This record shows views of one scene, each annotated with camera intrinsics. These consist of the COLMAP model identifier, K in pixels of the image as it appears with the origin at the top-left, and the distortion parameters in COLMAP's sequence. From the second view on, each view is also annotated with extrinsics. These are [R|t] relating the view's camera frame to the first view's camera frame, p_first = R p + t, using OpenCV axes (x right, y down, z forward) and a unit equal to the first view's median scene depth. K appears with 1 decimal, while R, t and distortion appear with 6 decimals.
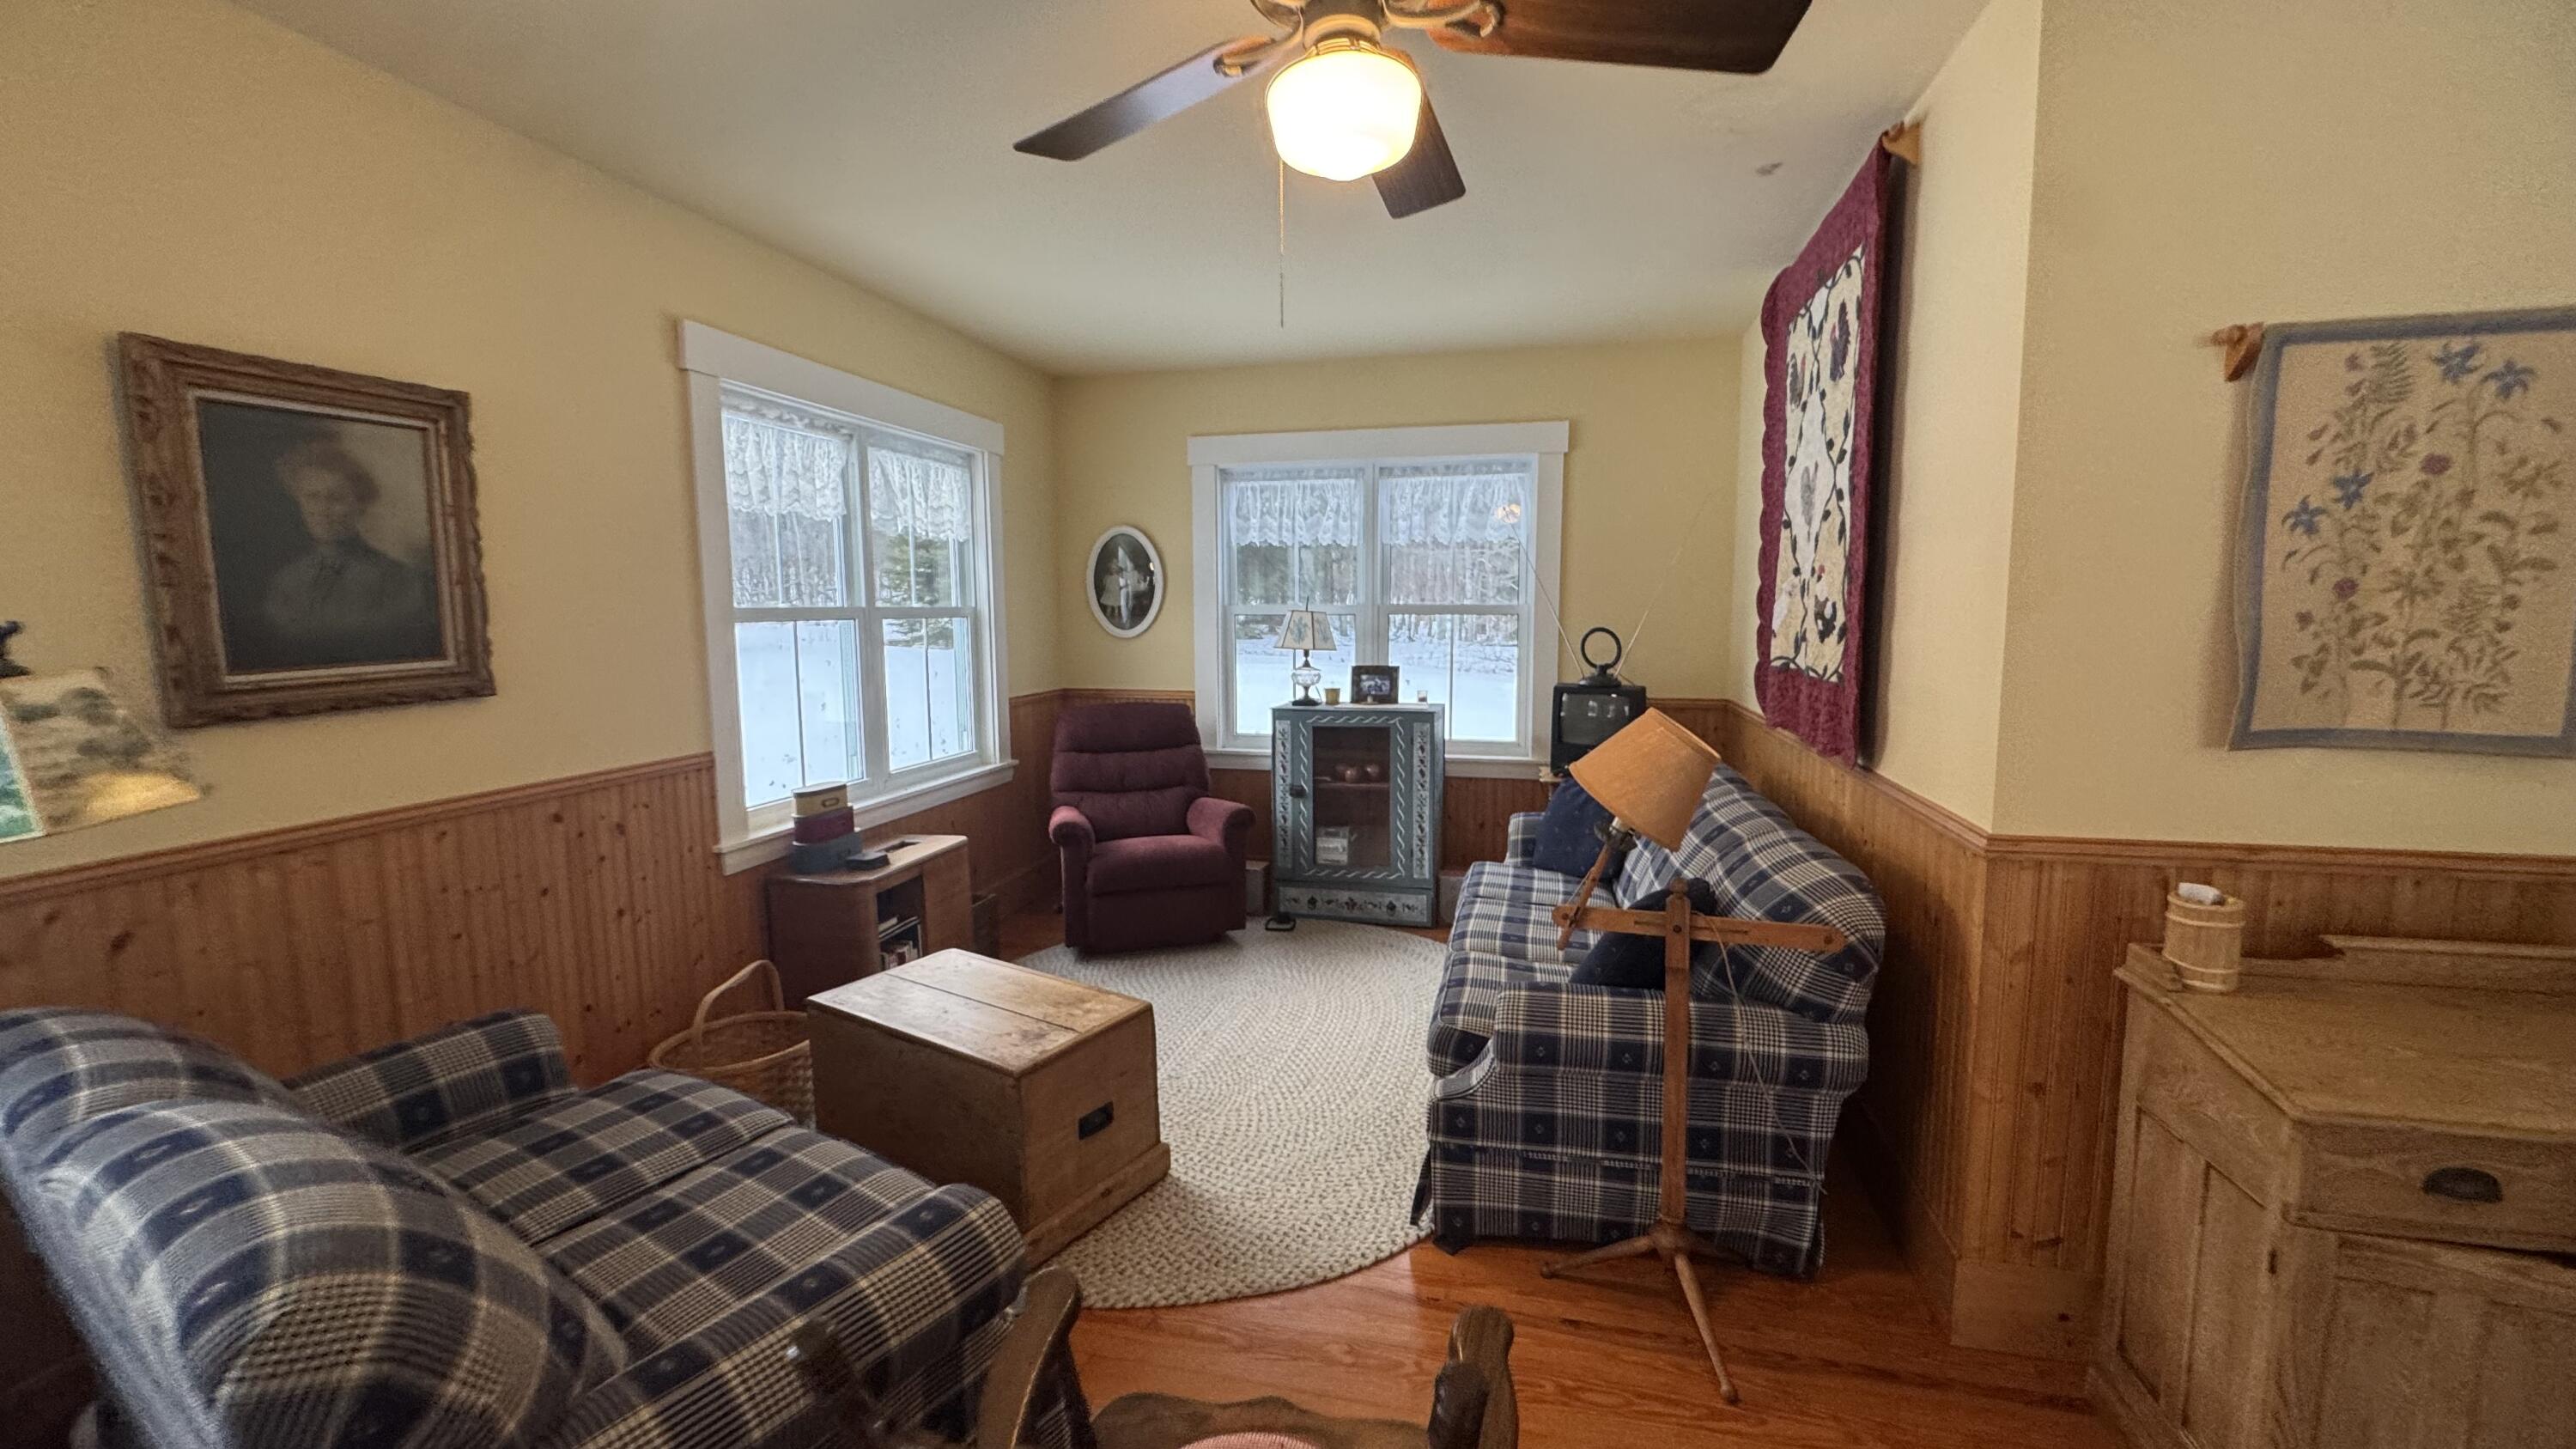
lens RADIAL K [[1032.2, 0, 1288.0], [0, 1032.2, 724.5], [0, 0, 1]] dist [-0.002150, -0.000302]
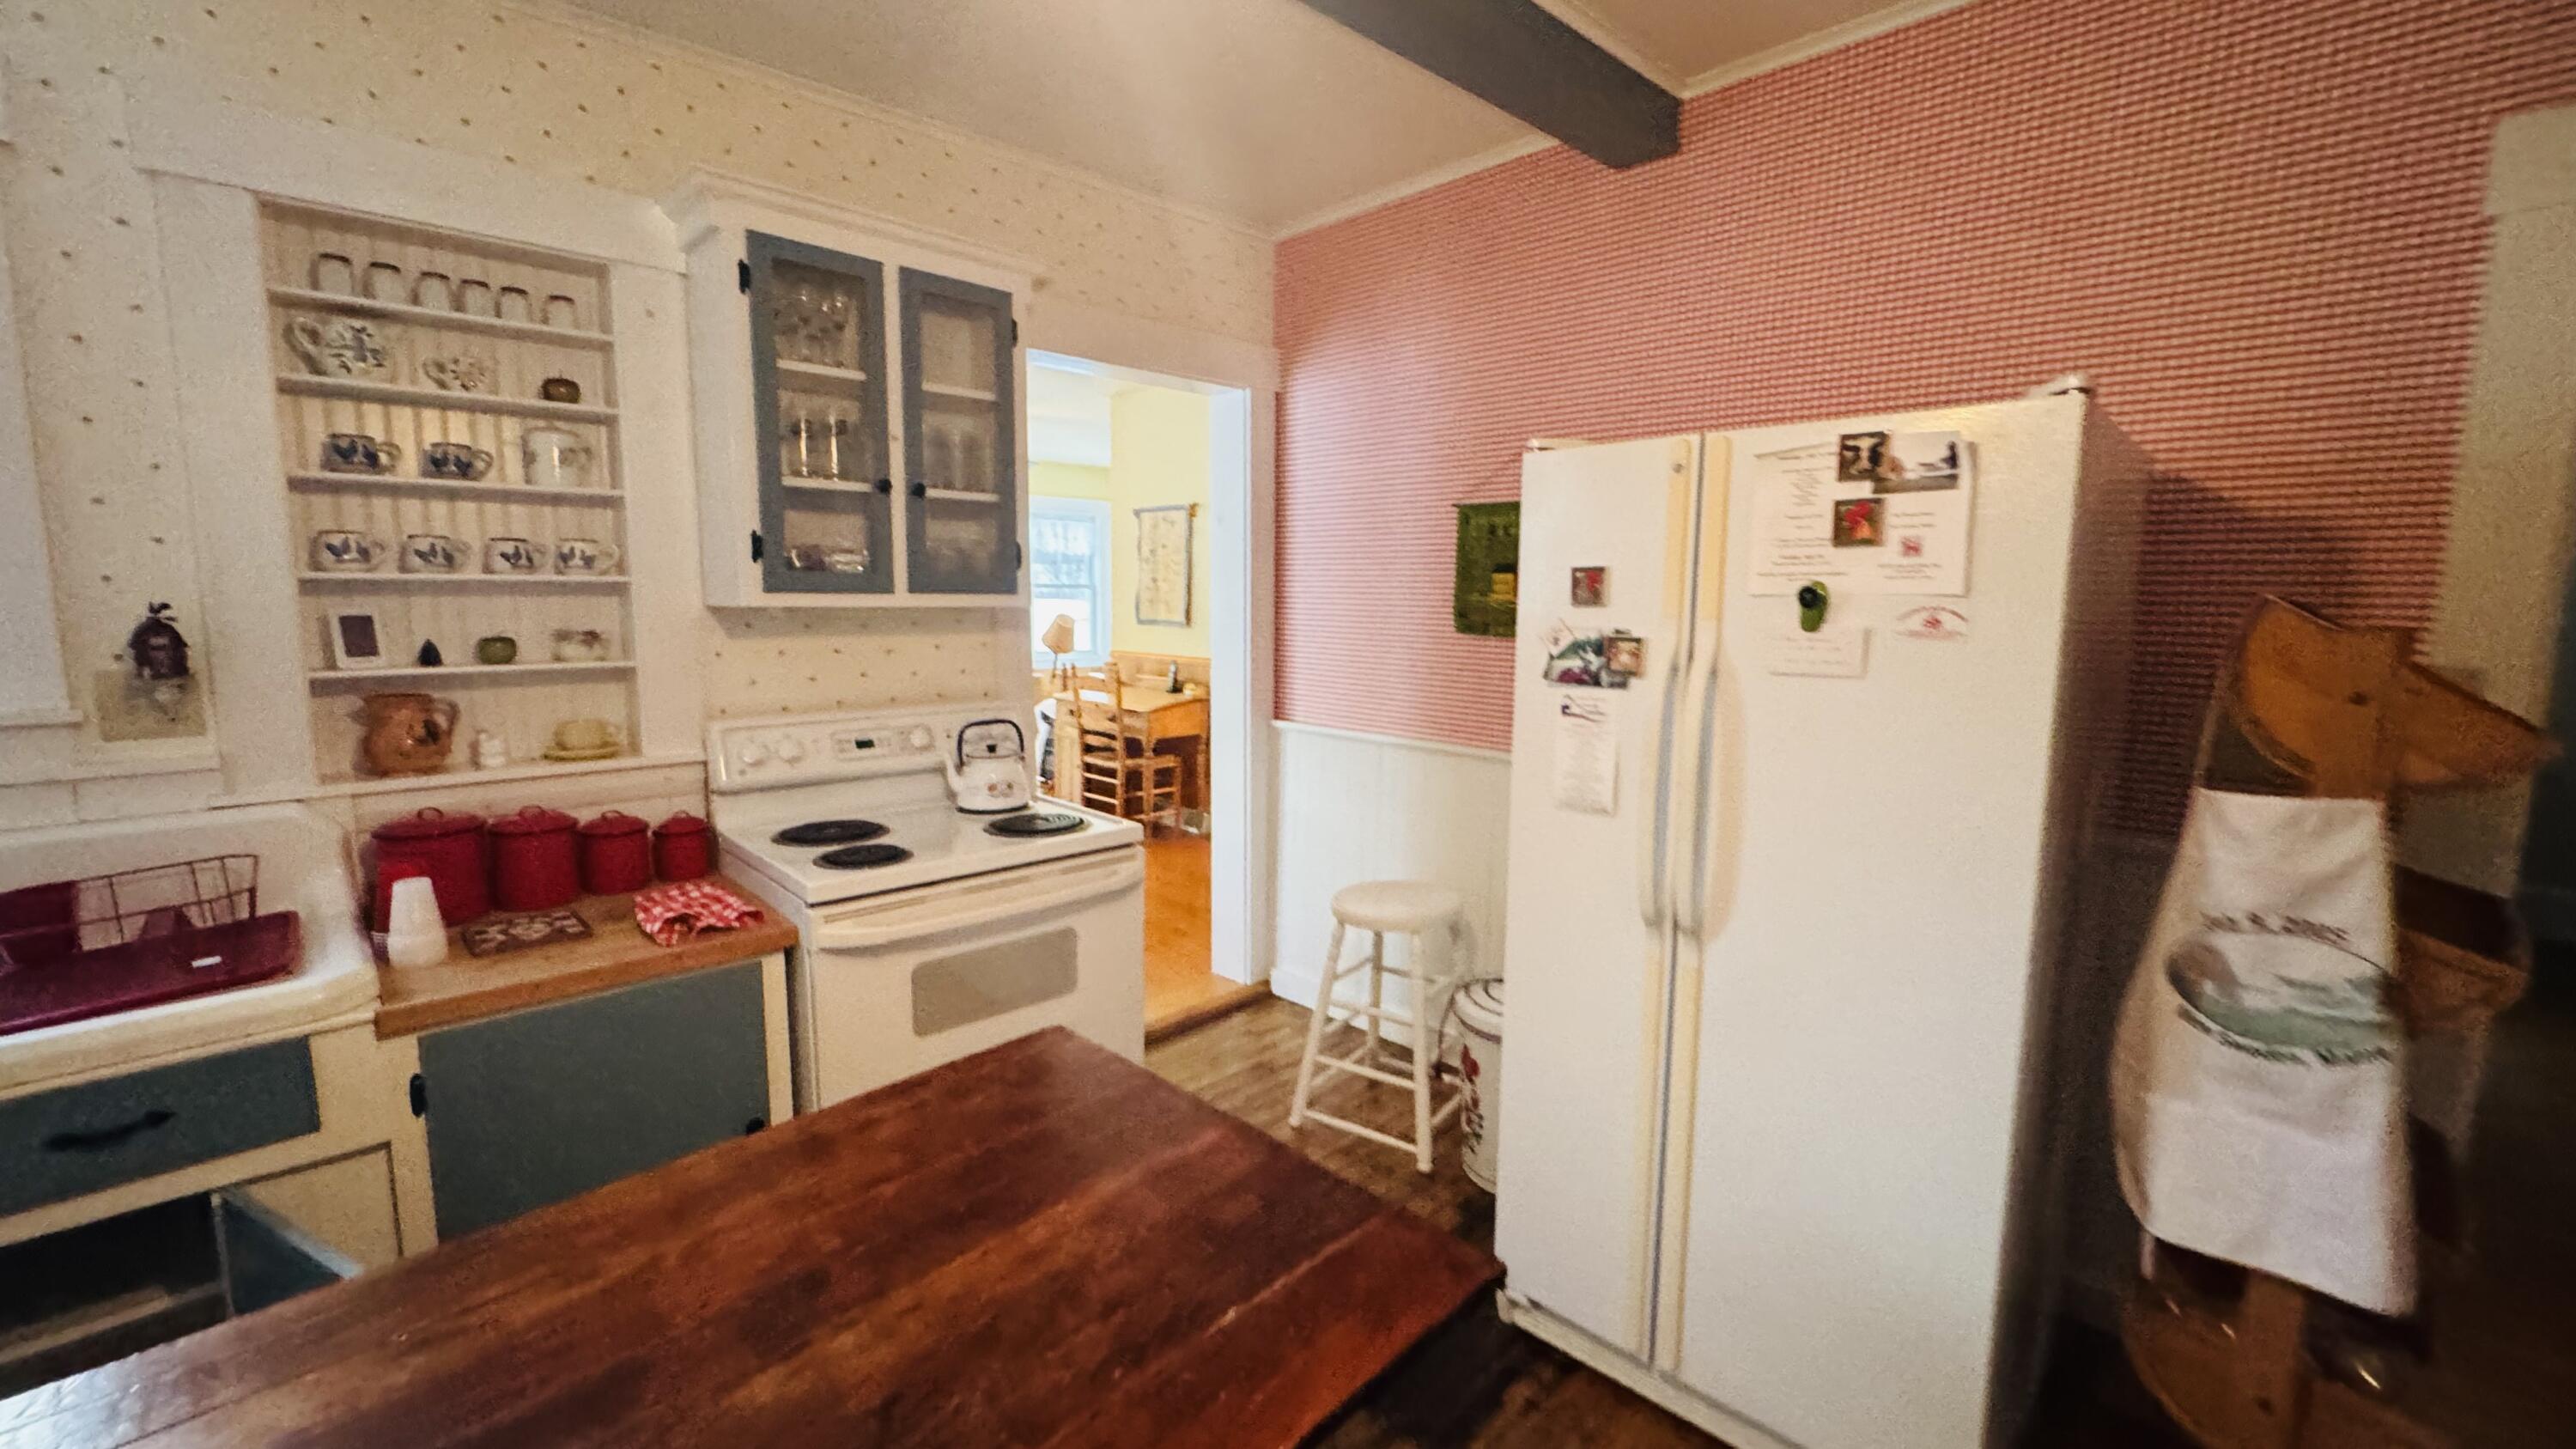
lens RADIAL K [[1032.2, 0, 1288.0], [0, 1032.2, 724.5], [0, 0, 1]] dist [-0.002150, -0.000302]
pose [[0.856544, 0.079827, -0.509863, 2.420793], [-0.074505, 0.996742, 0.030890, 0.164603], [0.510668, 0.011529, 0.859701, -1.357340]]
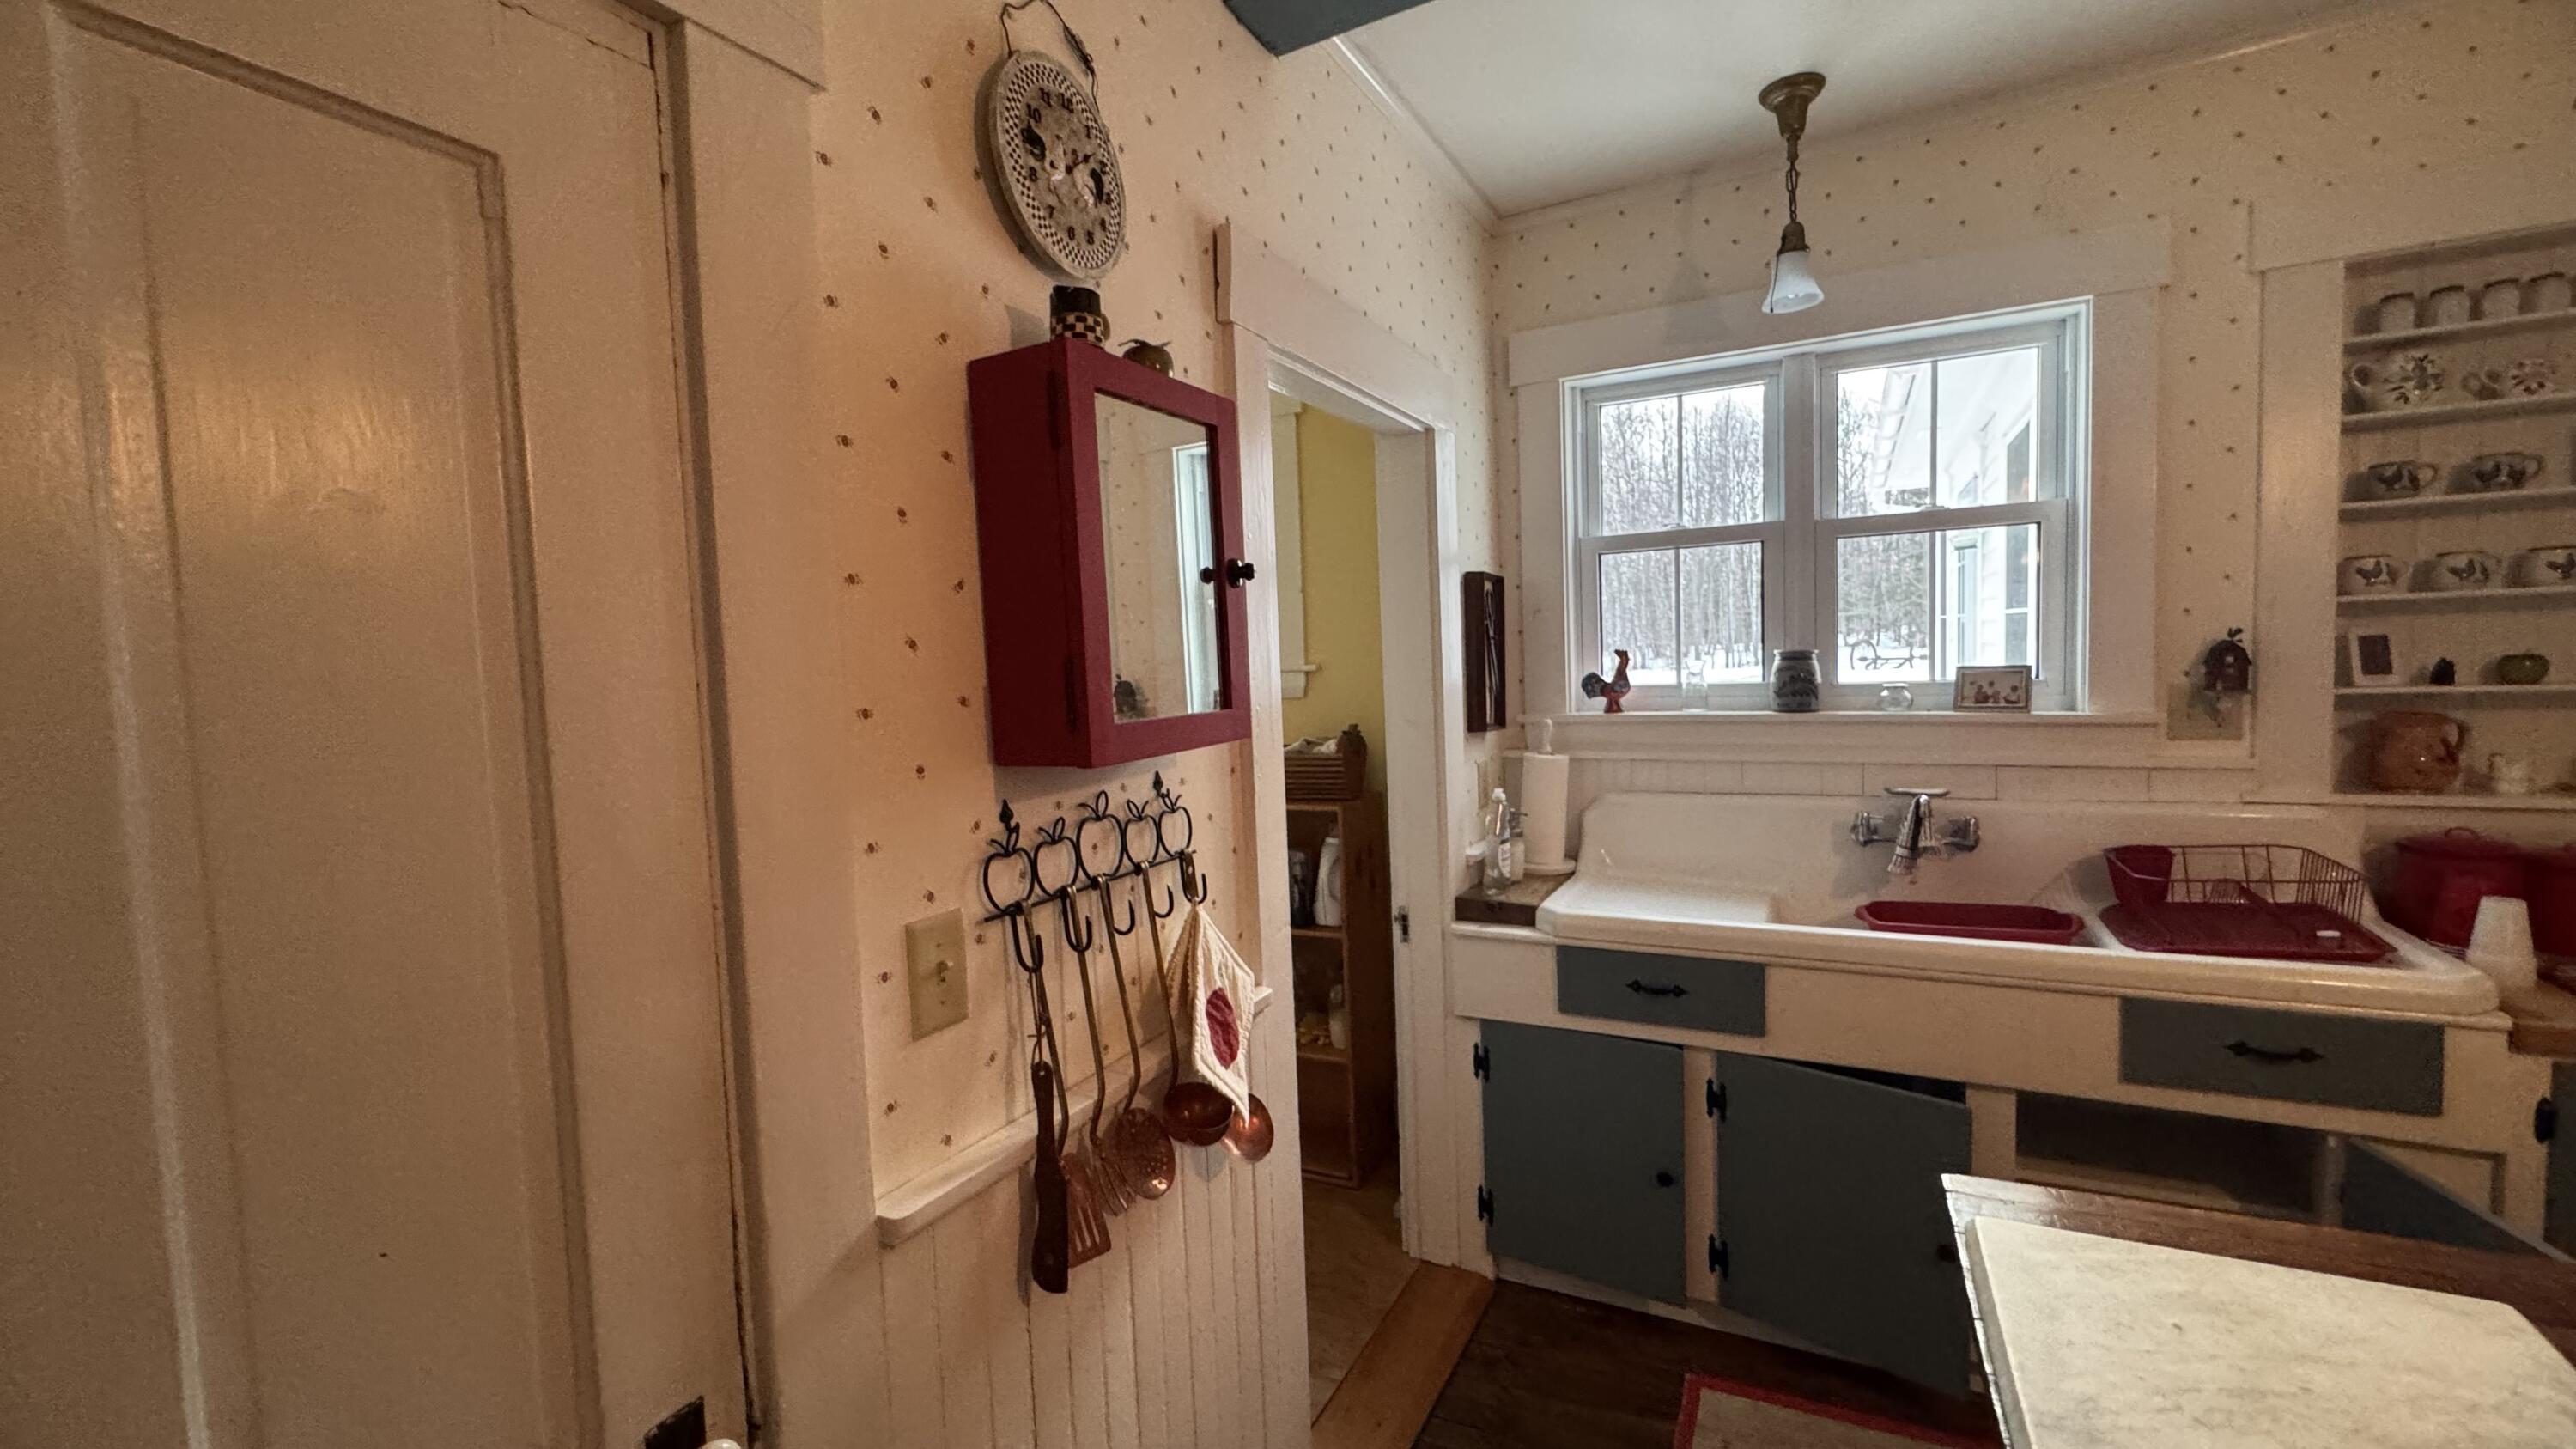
lens RADIAL K [[1032.2, 0, 1288.0], [0, 1032.2, 724.5], [0, 0, 1]] dist [-0.002150, -0.000302]
pose [[-0.230224, 0.084740, -0.969441, 2.405756], [-0.069320, 0.992243, 0.103196, 0.207000], [0.970666, 0.090960, -0.222564, -1.715814]]
